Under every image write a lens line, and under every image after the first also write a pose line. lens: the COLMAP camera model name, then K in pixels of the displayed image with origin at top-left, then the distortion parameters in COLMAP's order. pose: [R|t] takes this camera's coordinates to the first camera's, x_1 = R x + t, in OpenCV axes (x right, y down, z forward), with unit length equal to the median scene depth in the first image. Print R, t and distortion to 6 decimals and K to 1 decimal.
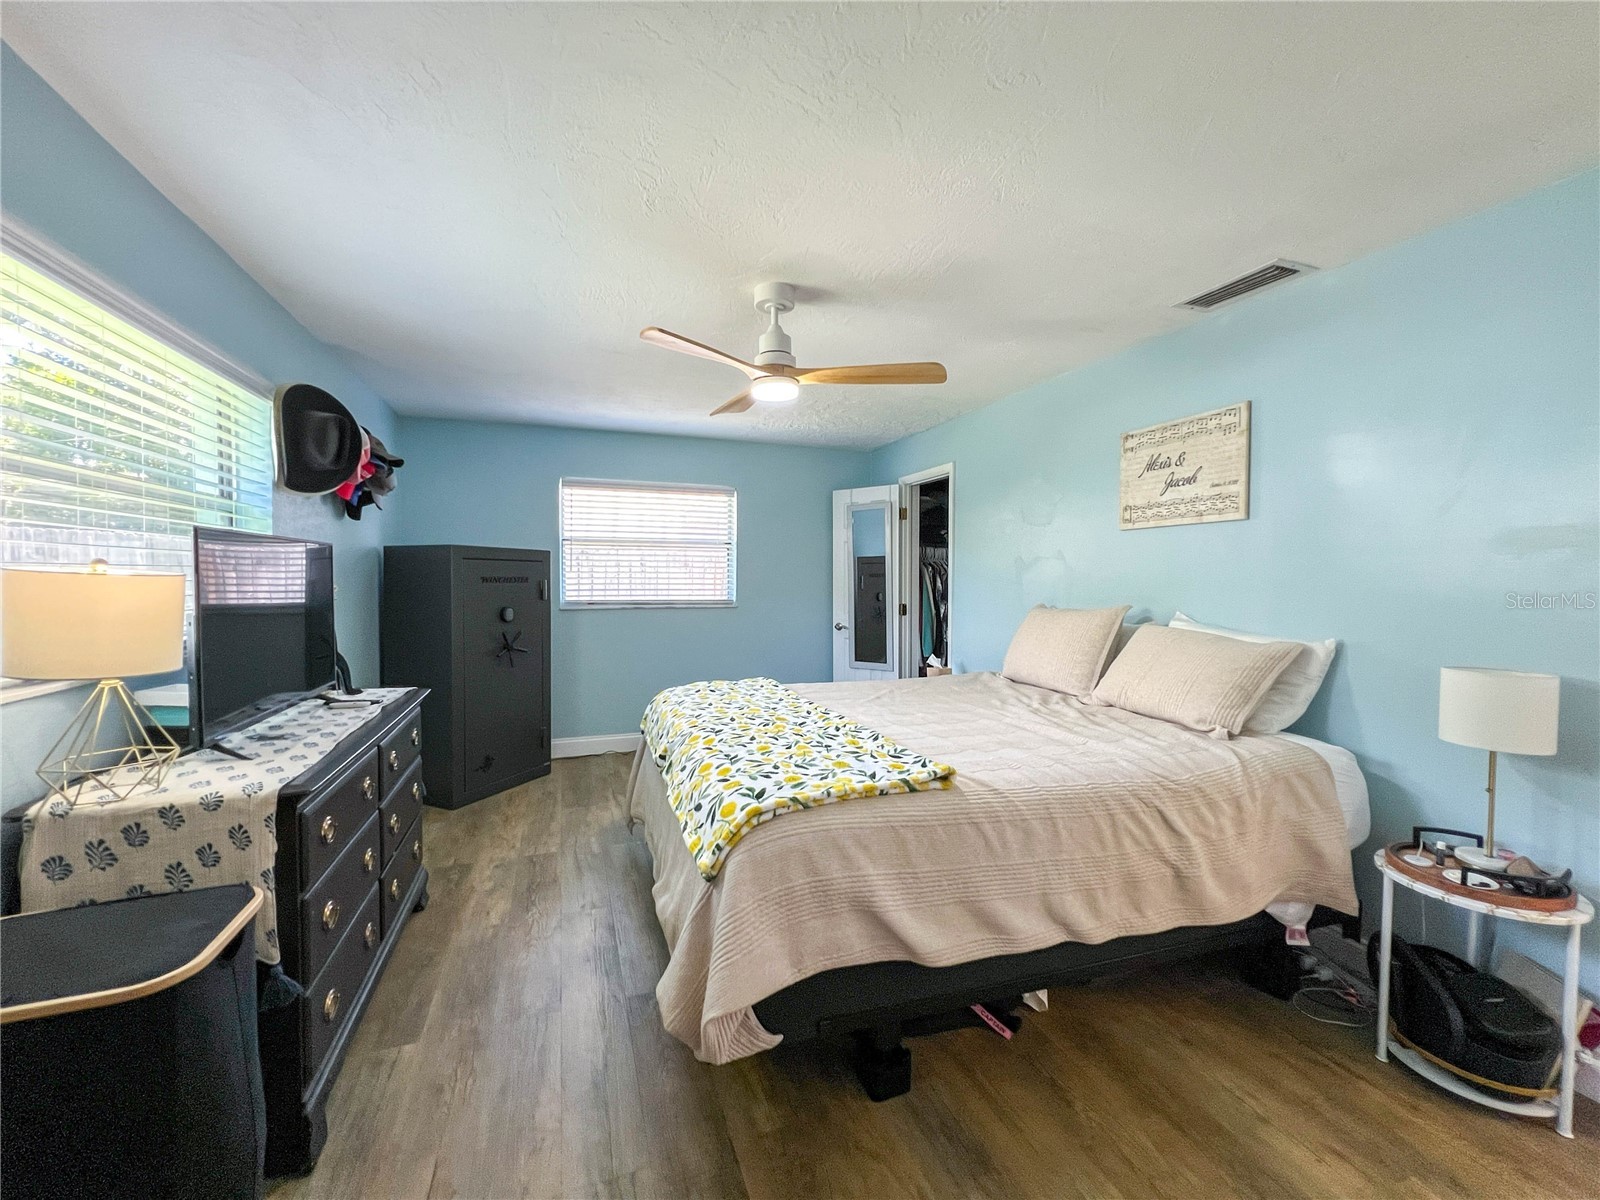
lens RADIAL K [[642.0, 0, 796.8], [0, 642.0, 596.9], [0, 0, 1]] dist [-0.003217, 0.001061]
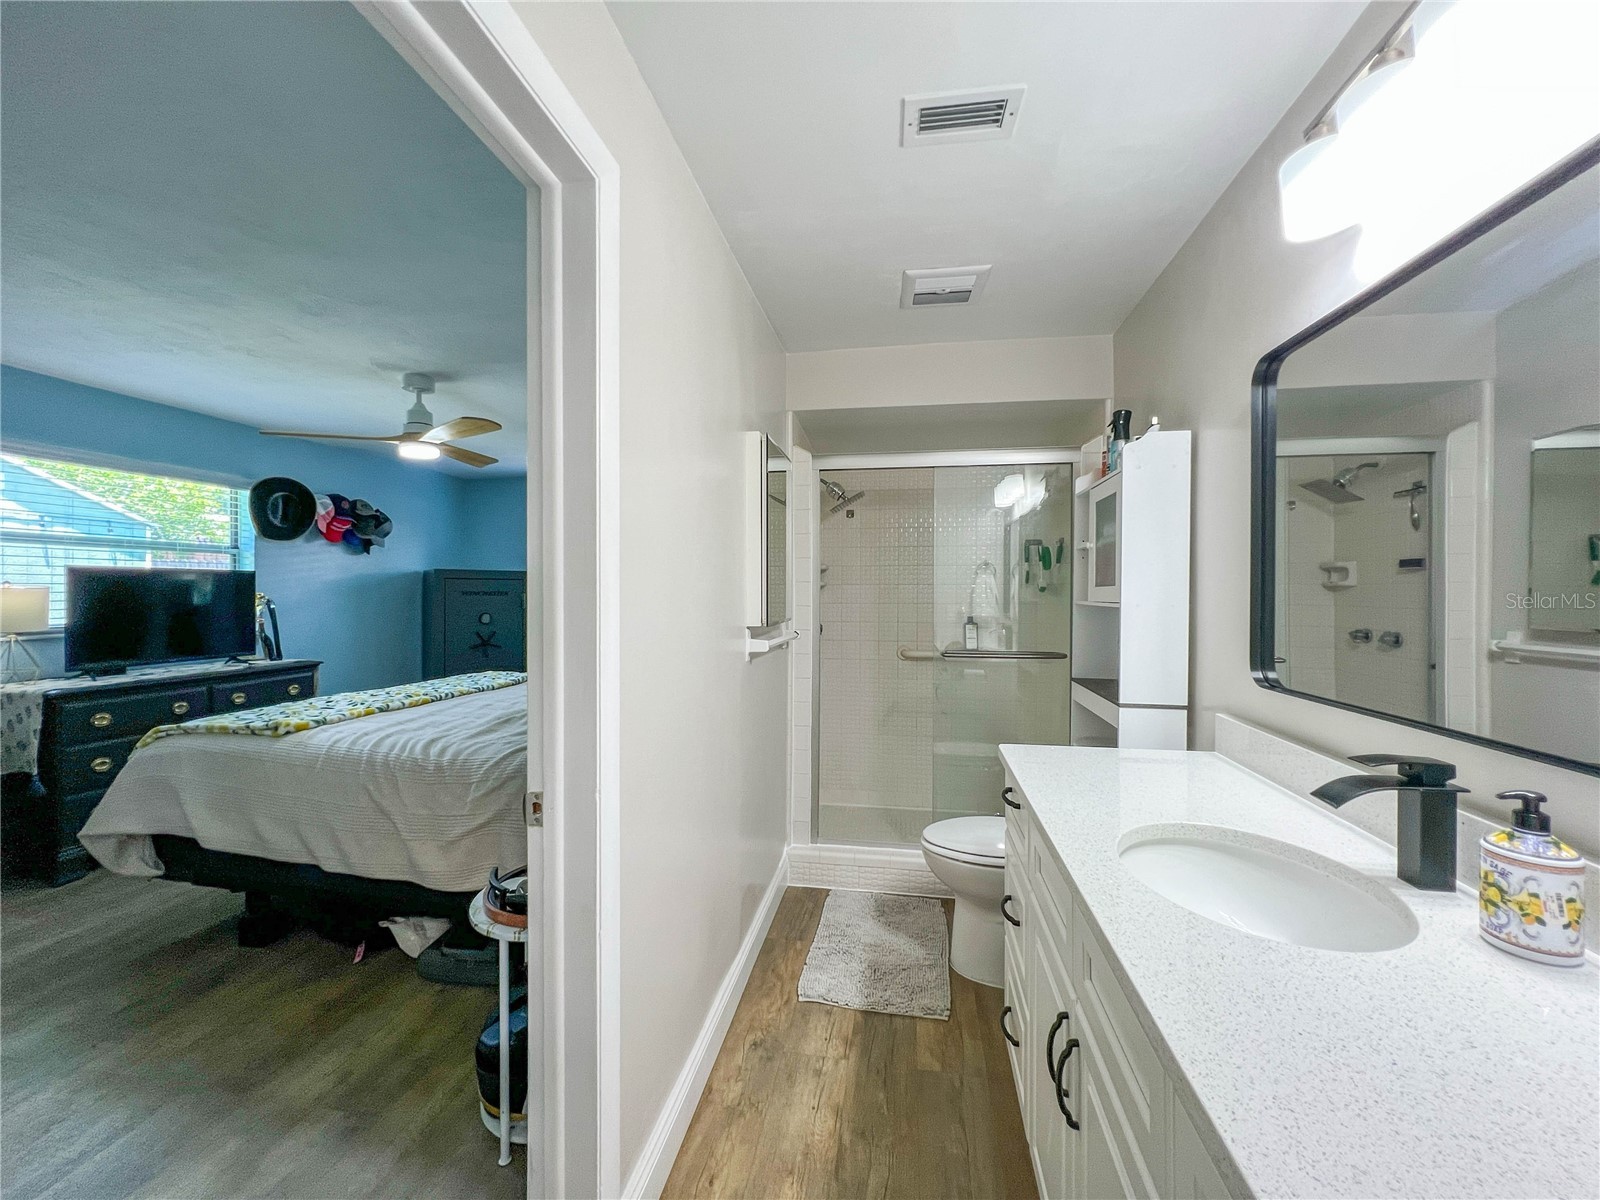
lens RADIAL K [[641.1, 0, 796.9], [0, 641.1, 598.3], [0, 0, 1]] dist [-0.003318, 0.001017]
pose [[0.866155, 0.001266, -0.499773, 1.358179], [-0.013657, 0.999683, -0.021138, 0.005791], [0.499588, 0.025134, 0.865898, 0.244614]]
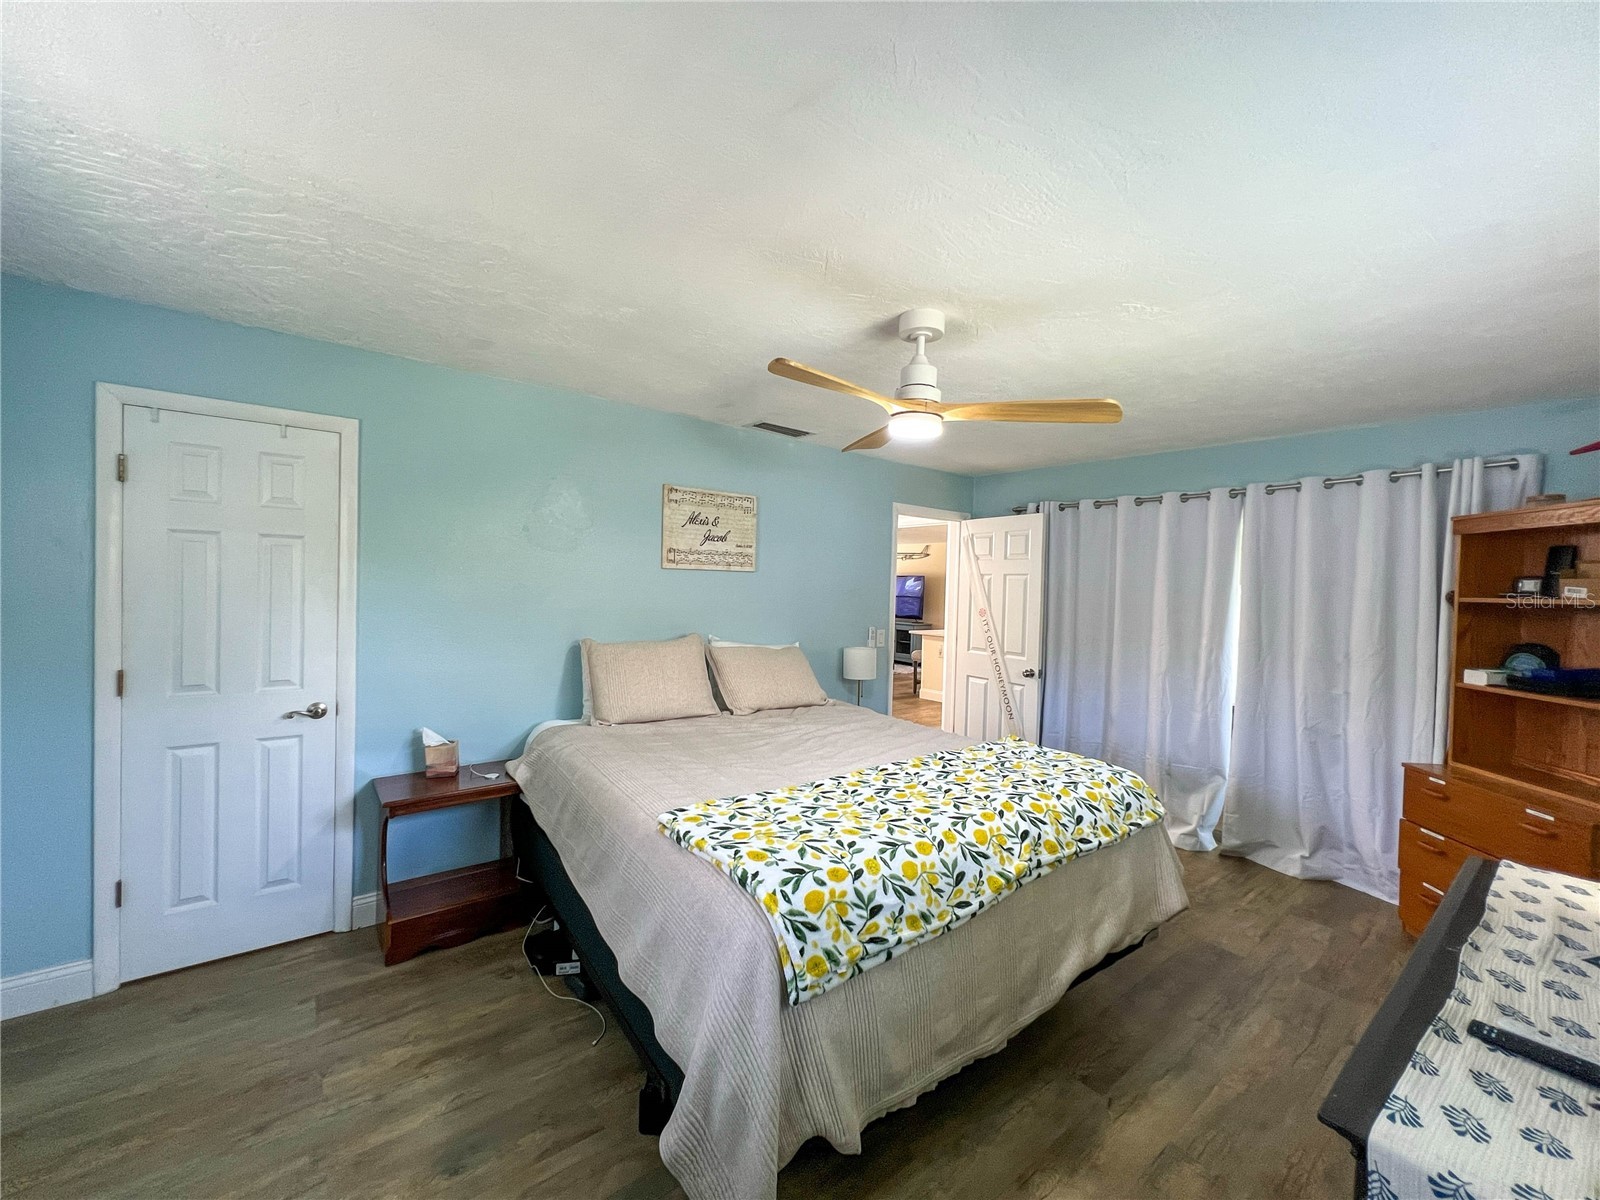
lens RADIAL K [[641.1, 0, 796.9], [0, 641.1, 598.3], [0, 0, 1]] dist [-0.003318, 0.001017]
pose [[-0.313956, -0.031237, 0.948923, -0.858977], [-0.000759, 0.999467, 0.032650, -0.114868], [-0.949437, 0.009531, -0.313813, 1.479671]]
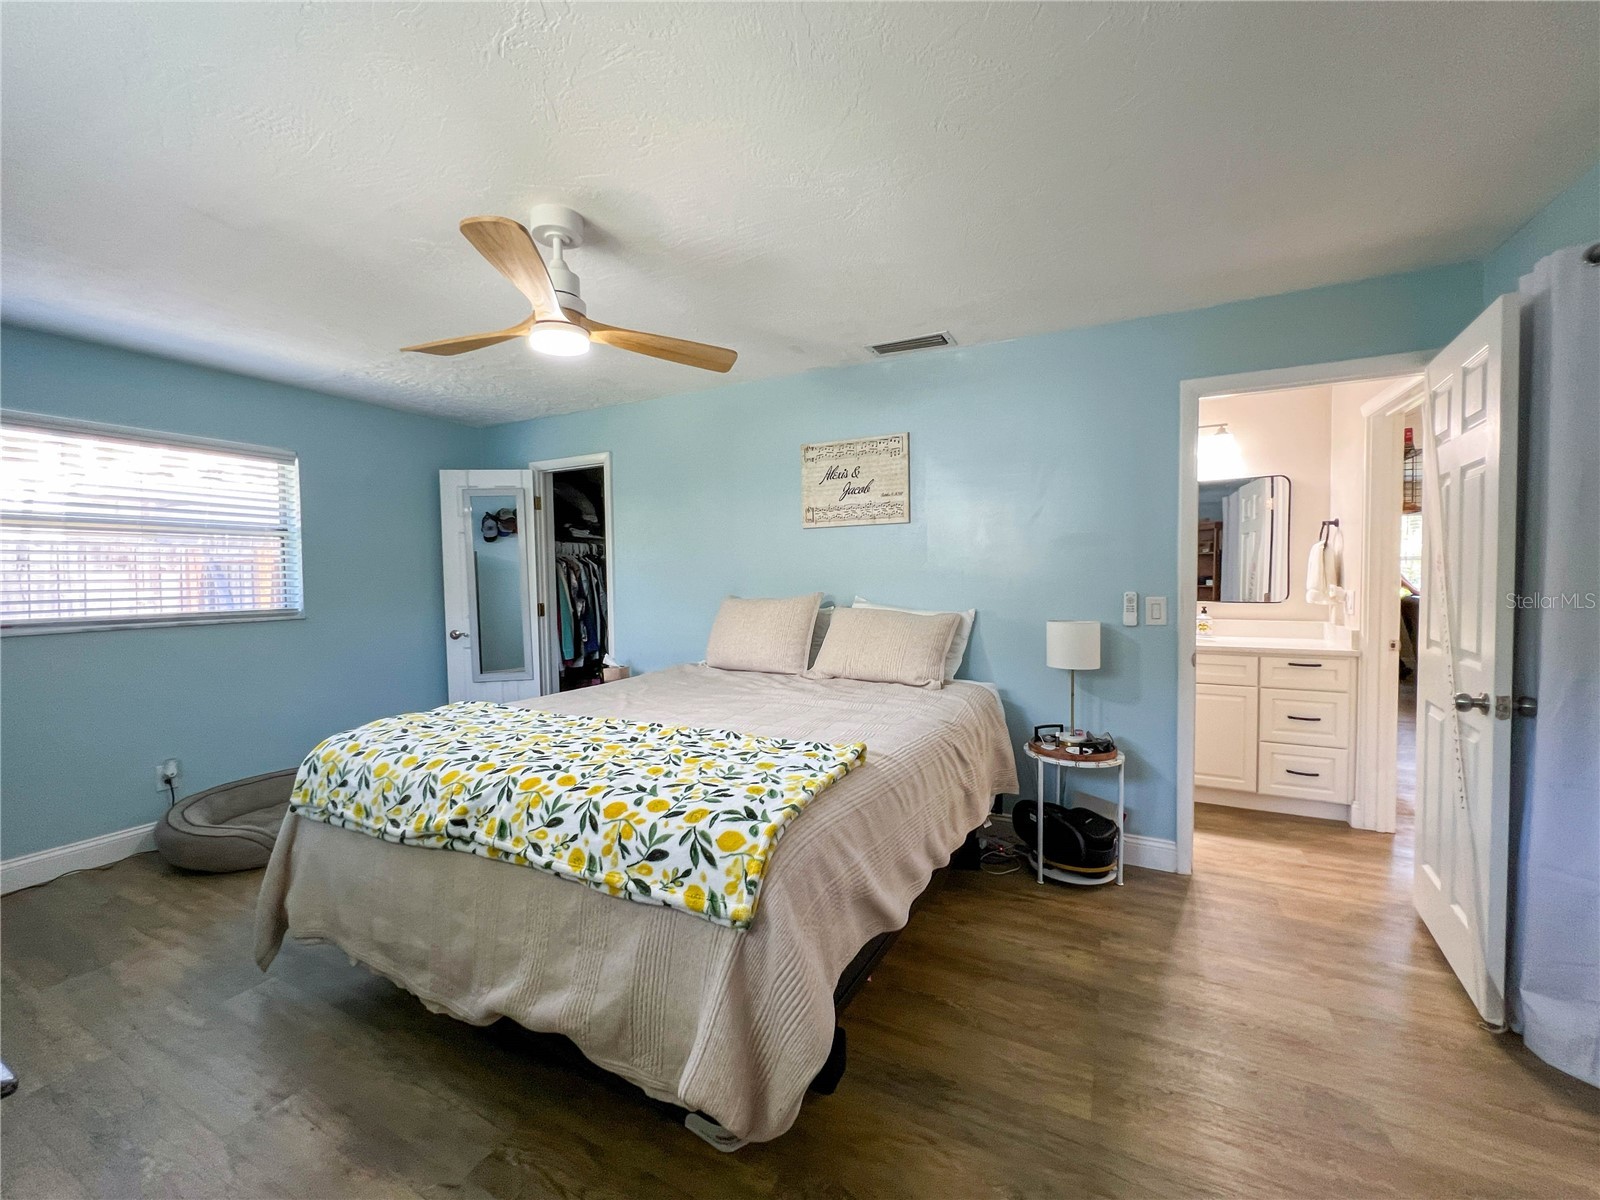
lens RADIAL K [[642.0, 0, 796.8], [0, 642.0, 596.9], [0, 0, 1]] dist [-0.003217, 0.001061]
pose [[0.731843, -0.037799, 0.680424, -0.390364], [0.036872, 0.999194, 0.015848, 0.001509], [-0.680475, 0.013491, 0.732647, 0.207908]]
